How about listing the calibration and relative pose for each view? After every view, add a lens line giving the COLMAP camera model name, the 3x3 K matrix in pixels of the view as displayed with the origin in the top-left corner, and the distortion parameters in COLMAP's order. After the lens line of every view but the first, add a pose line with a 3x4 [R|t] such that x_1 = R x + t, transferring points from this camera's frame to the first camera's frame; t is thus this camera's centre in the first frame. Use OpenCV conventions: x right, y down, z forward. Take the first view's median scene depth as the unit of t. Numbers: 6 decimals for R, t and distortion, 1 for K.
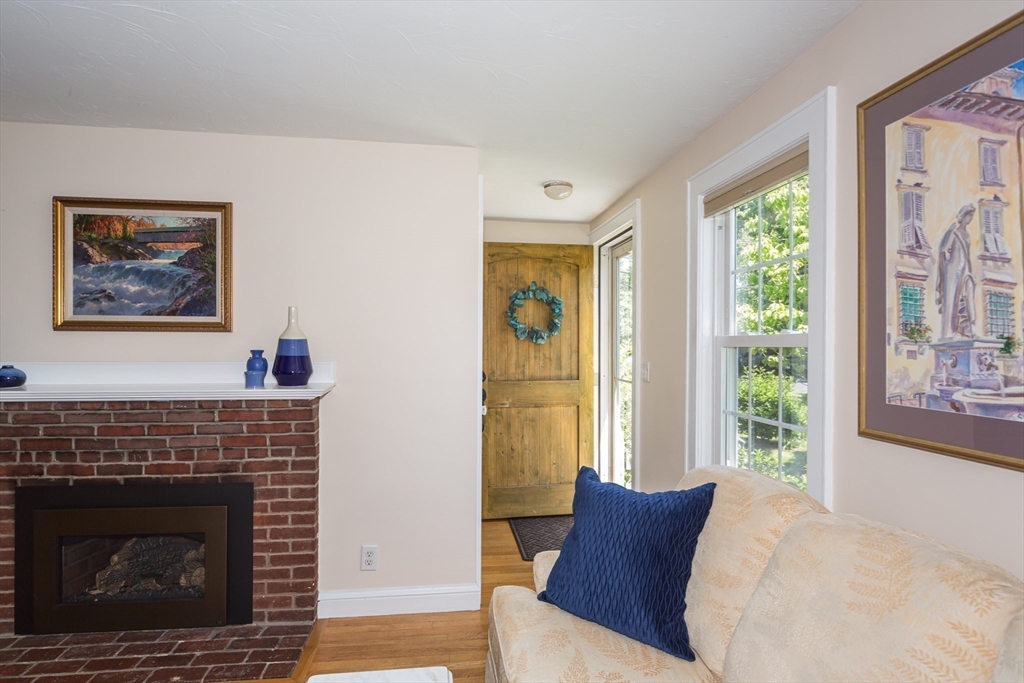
lens RADIAL K [[576.8, 0, 522.4], [0, 576.8, 345.3], [0, 0, 1]] dist [-0.001028, -0.000876]
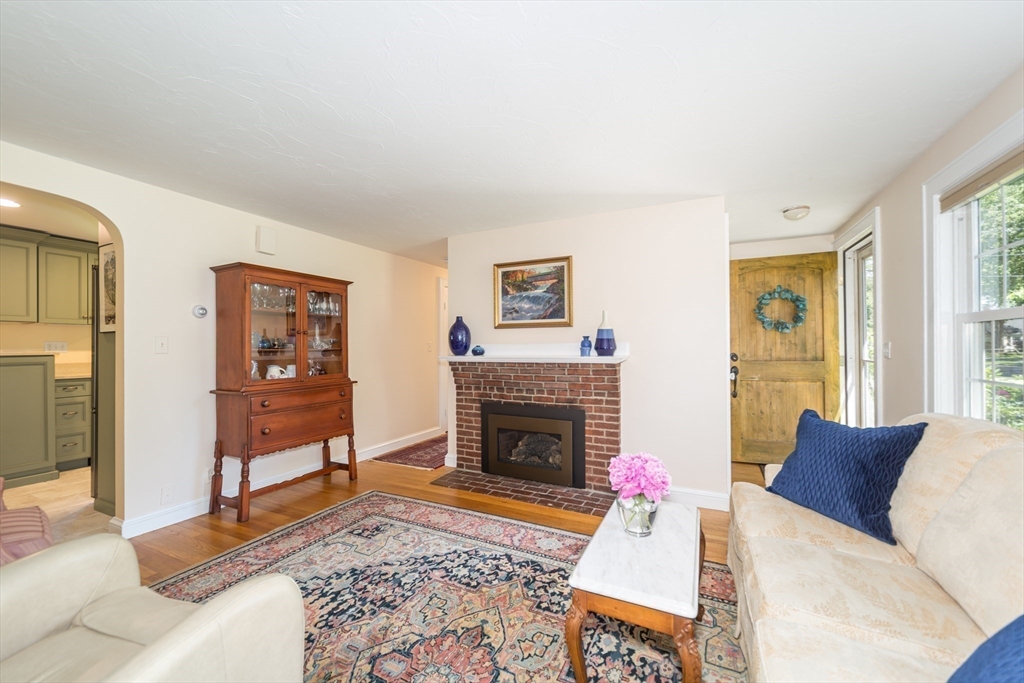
lens RADIAL K [[408.1, 0, 512.4], [0, 408.1, 344.7], [0, 0, 1]] dist [0.002540, -0.000935]
pose [[0.830214, -0.014182, -0.557265, 0.055322], [0.010924, 0.999898, -0.009173, 0.044904], [0.557338, 0.001528, 0.830284, -0.177692]]
